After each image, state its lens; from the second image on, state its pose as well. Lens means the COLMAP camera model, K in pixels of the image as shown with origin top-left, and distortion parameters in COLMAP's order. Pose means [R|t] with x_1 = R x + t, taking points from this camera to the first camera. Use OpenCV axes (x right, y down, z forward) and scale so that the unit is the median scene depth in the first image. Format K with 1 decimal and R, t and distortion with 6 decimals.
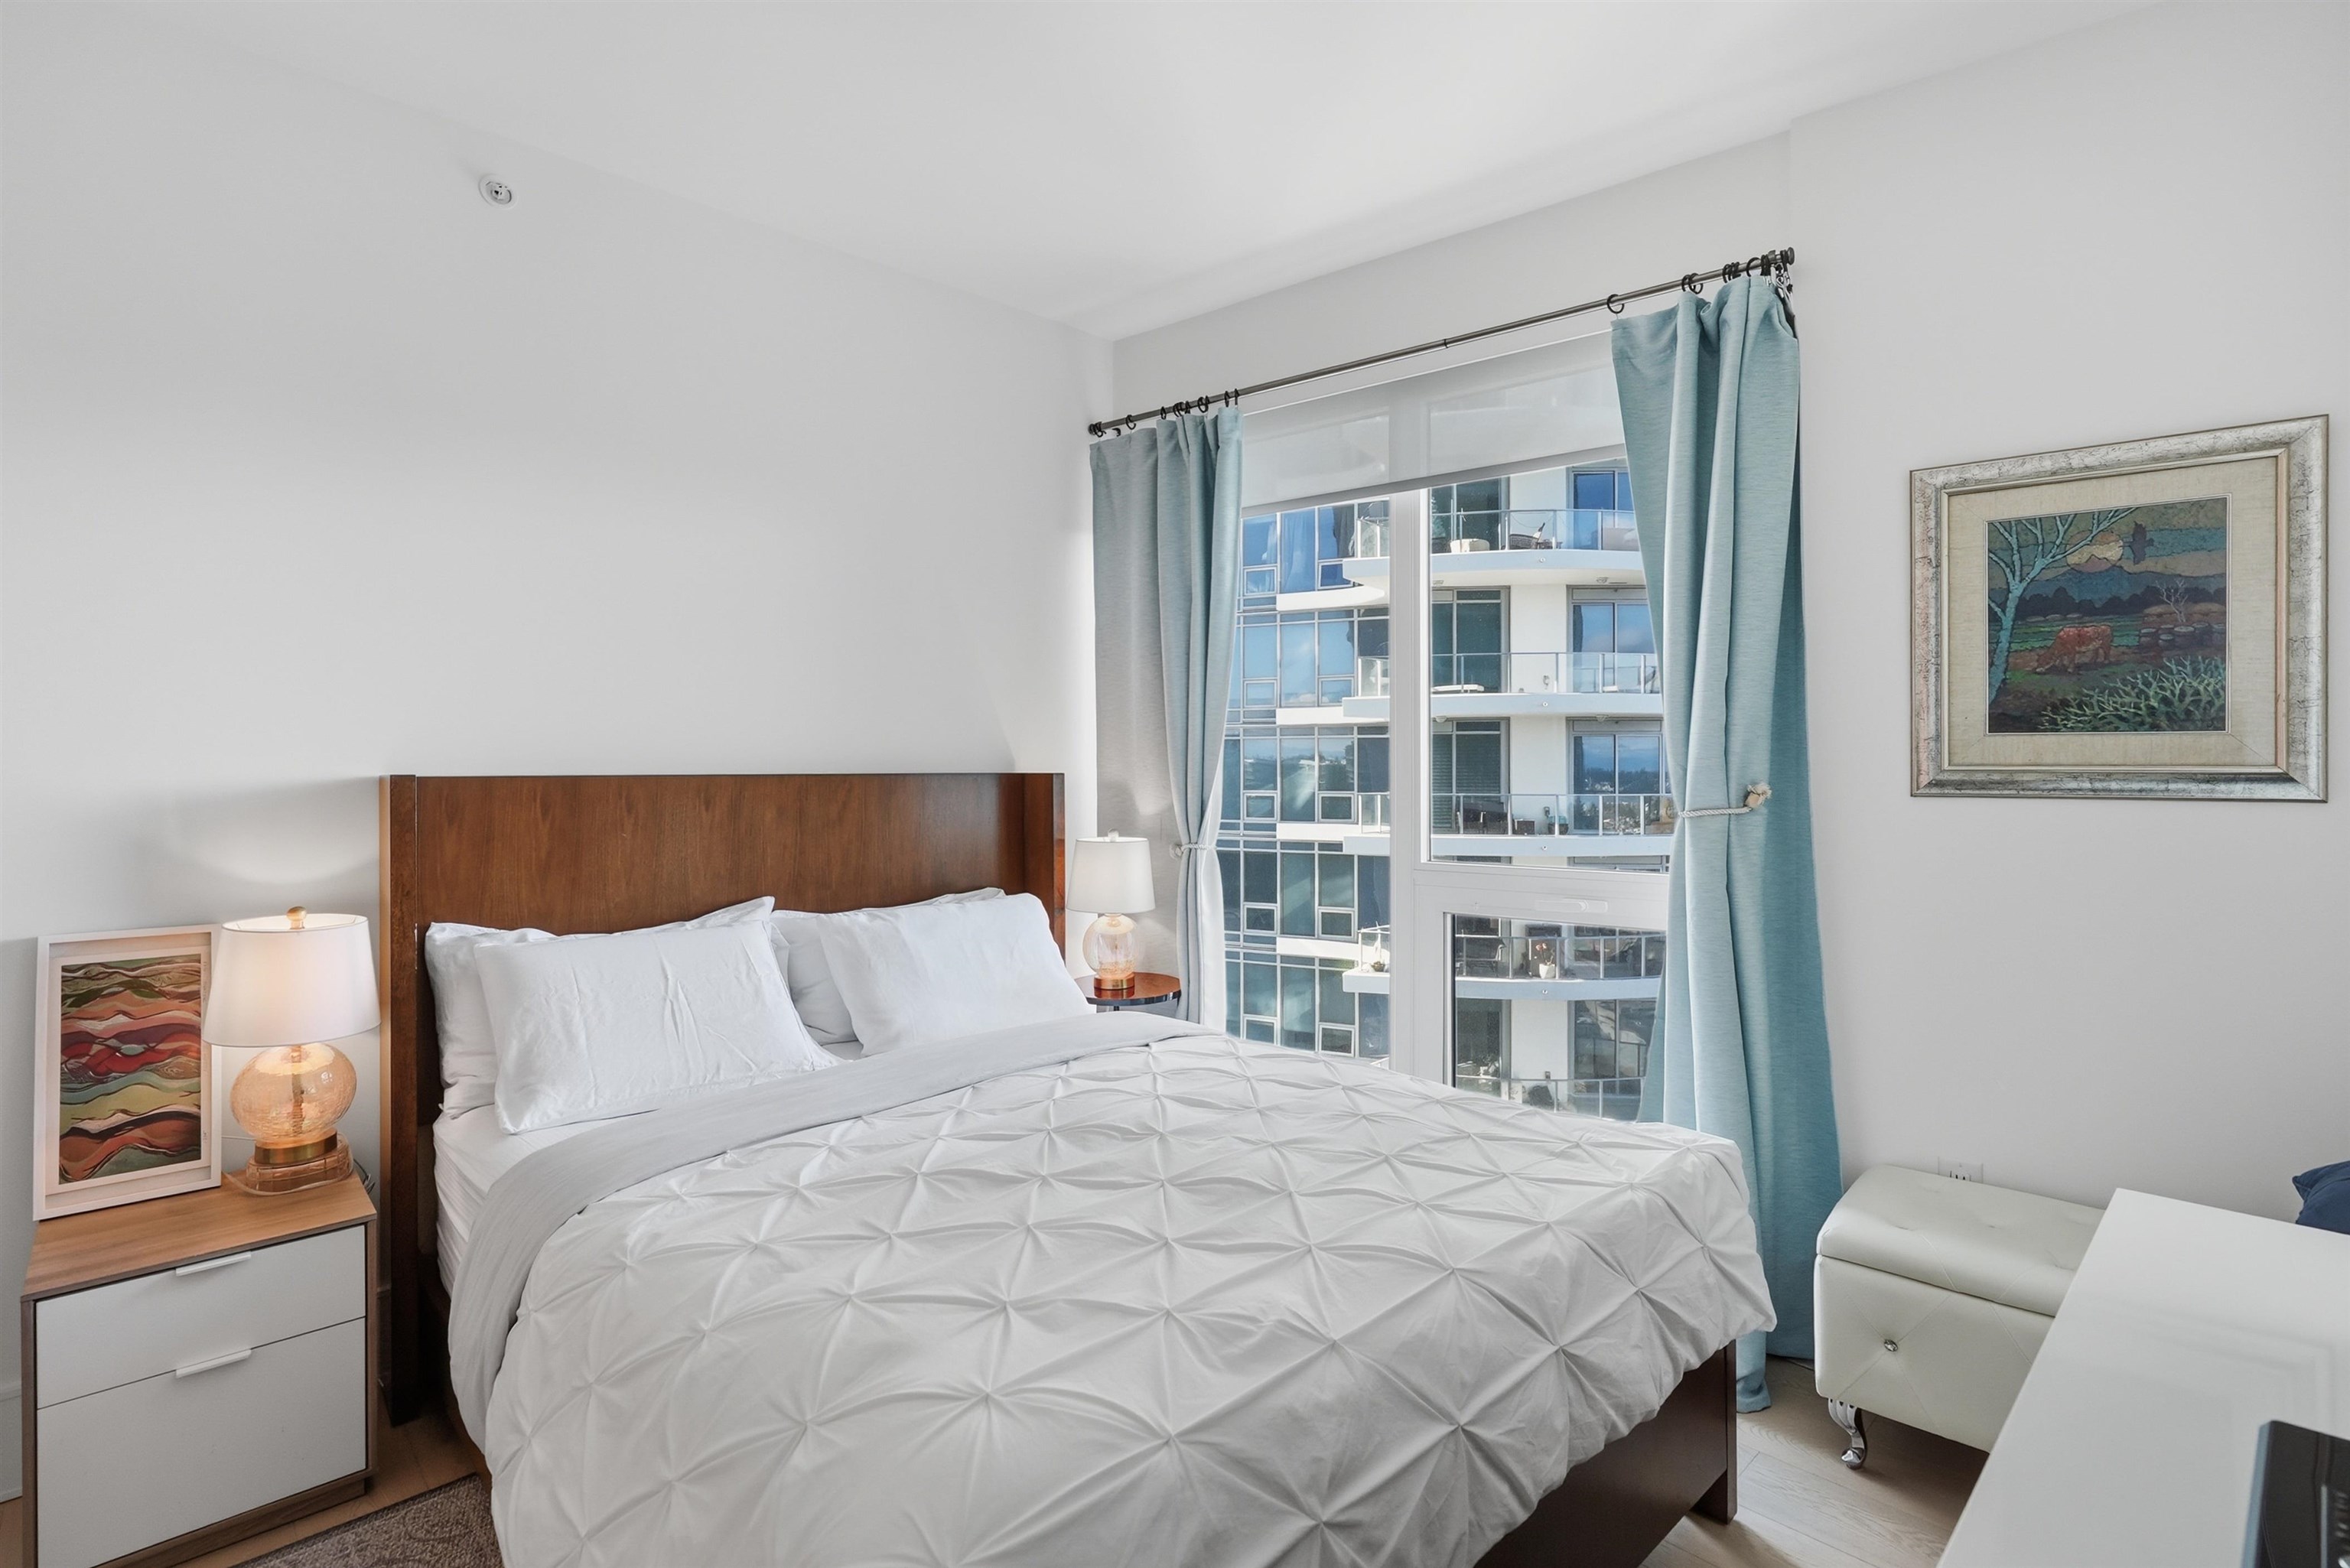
lens RADIAL K [[1100.1, 0, 1174.8], [0, 1100.1, 755.5], [0, 0, 1]] dist [-0.004226, 0.000703]
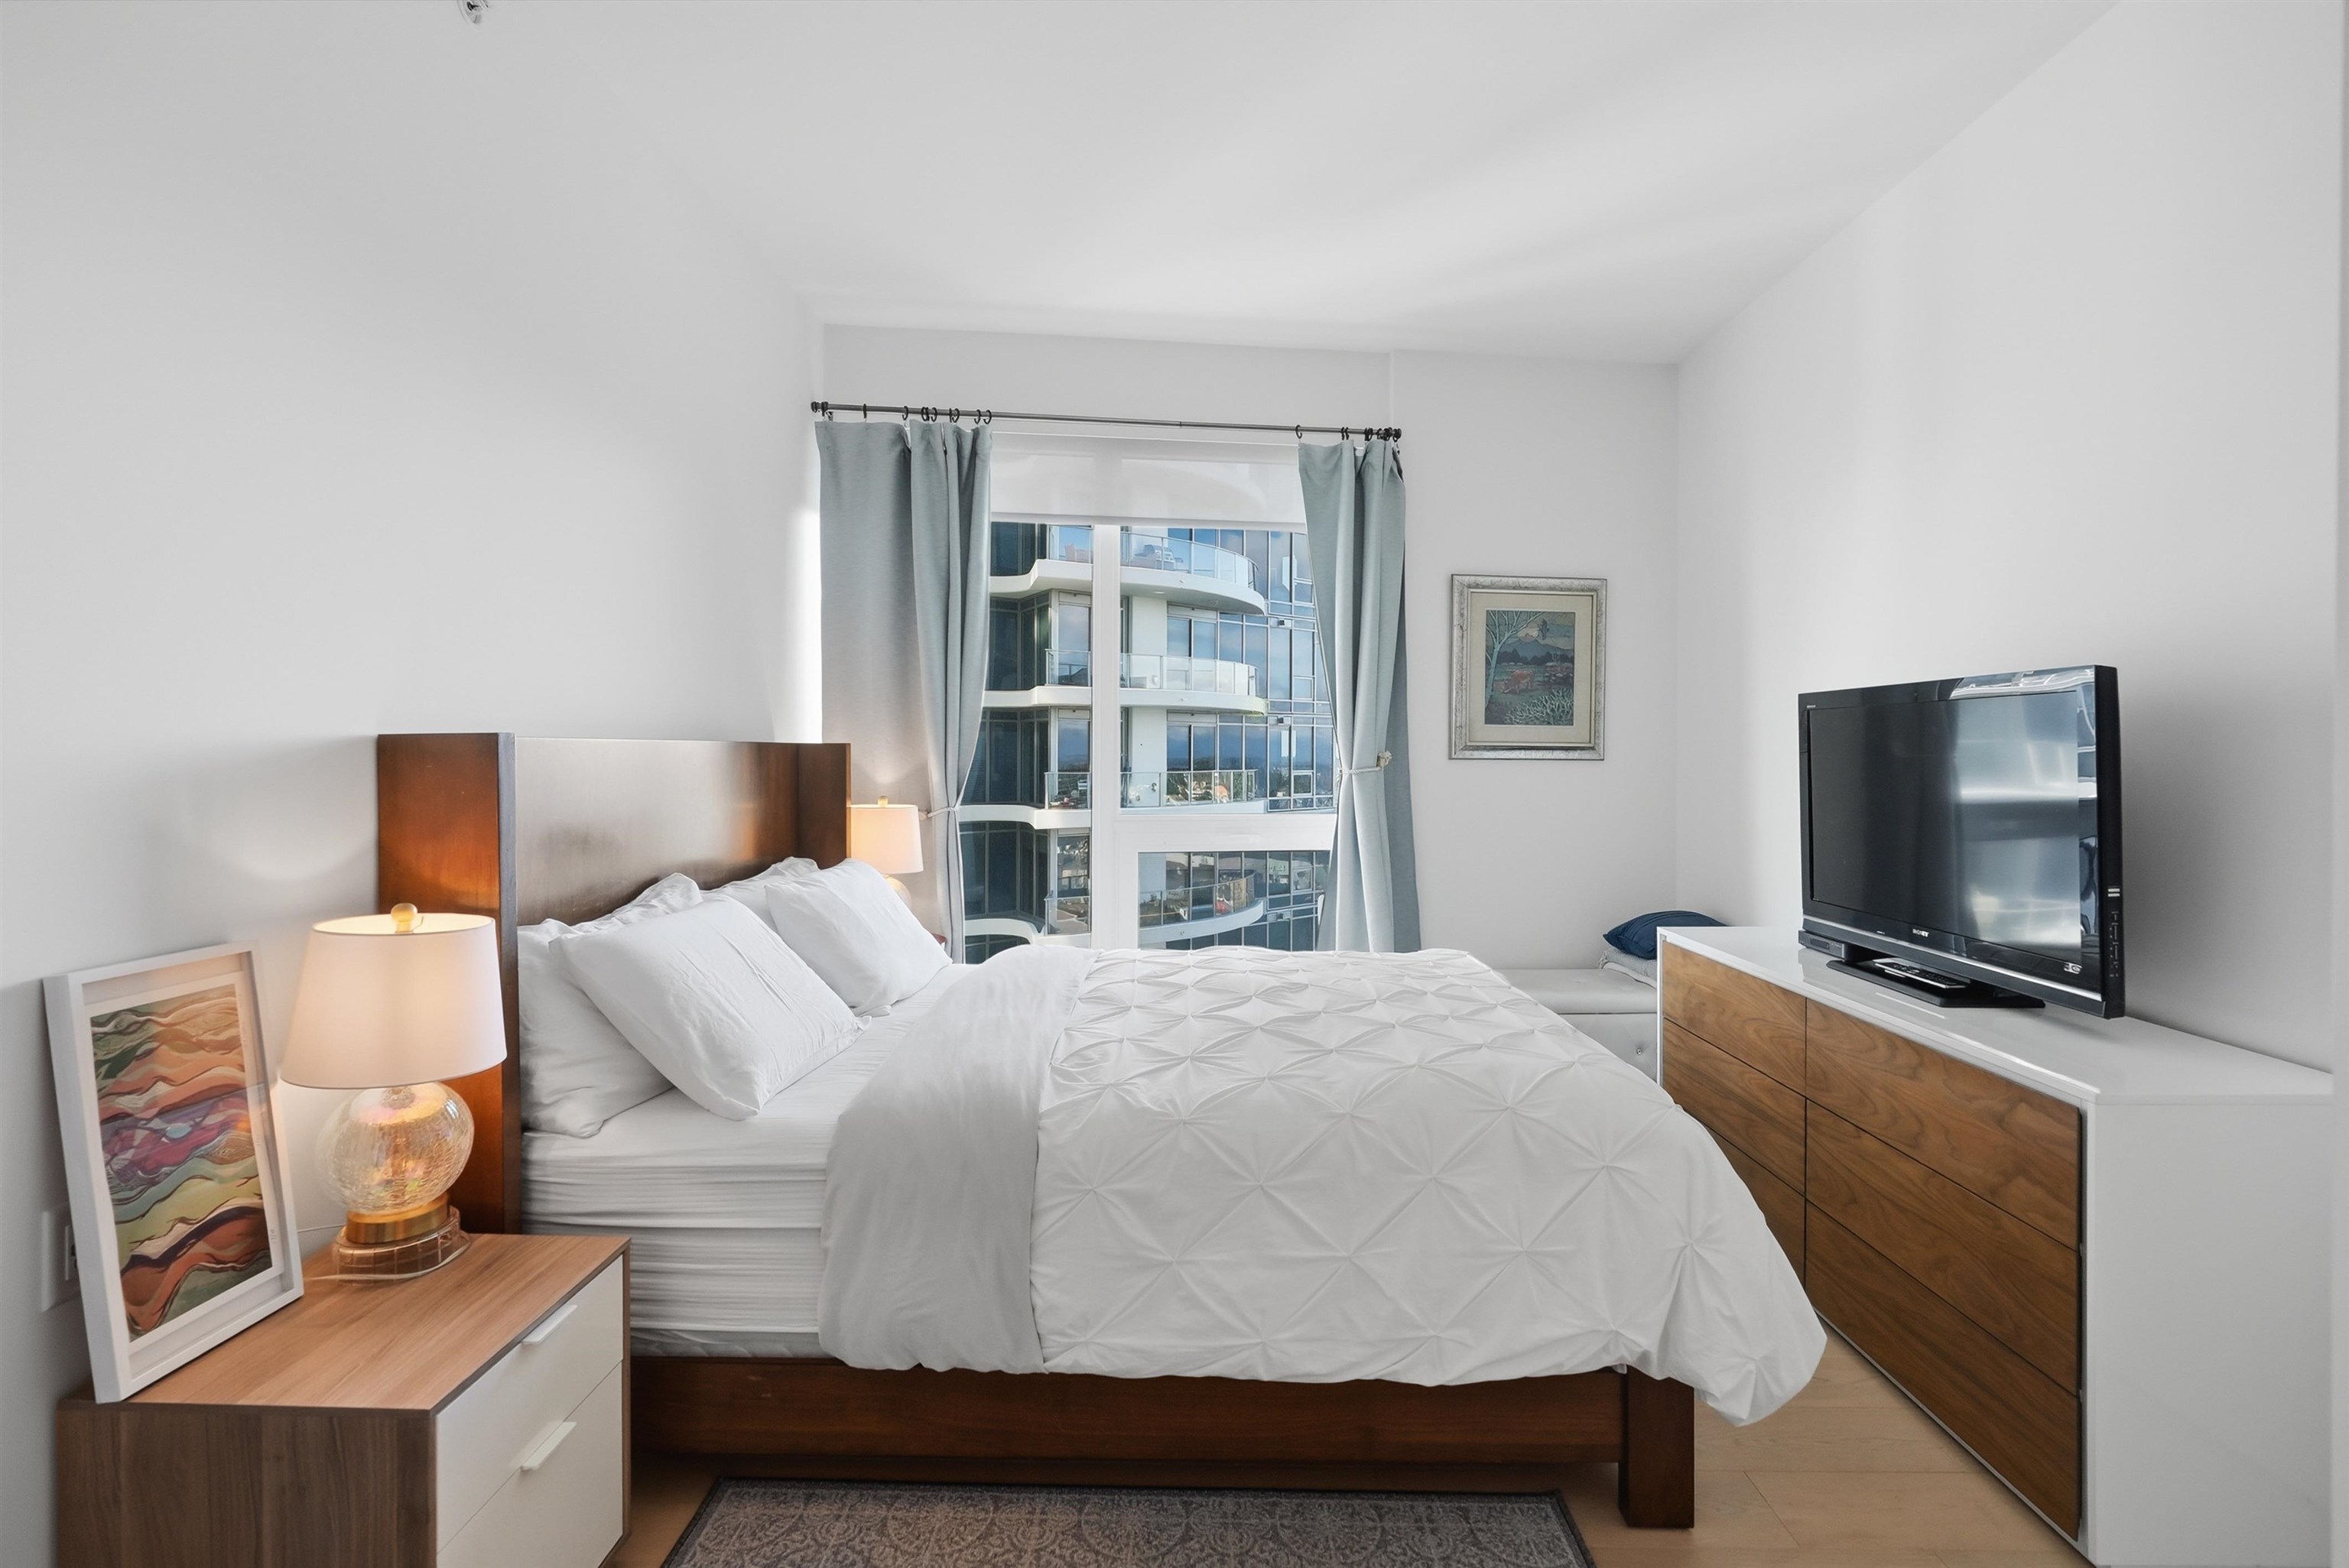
lens RADIAL K [[1099.6, 0, 1174.3], [0, 1099.6, 755.6], [0, 0, 1]] dist [-0.004226, 0.000703]
pose [[0.701646, 0.001638, 0.712524, -0.976245], [-0.010308, 0.999916, 0.007851, 0.023666], [-0.712451, -0.012854, 0.701604, 0.084798]]
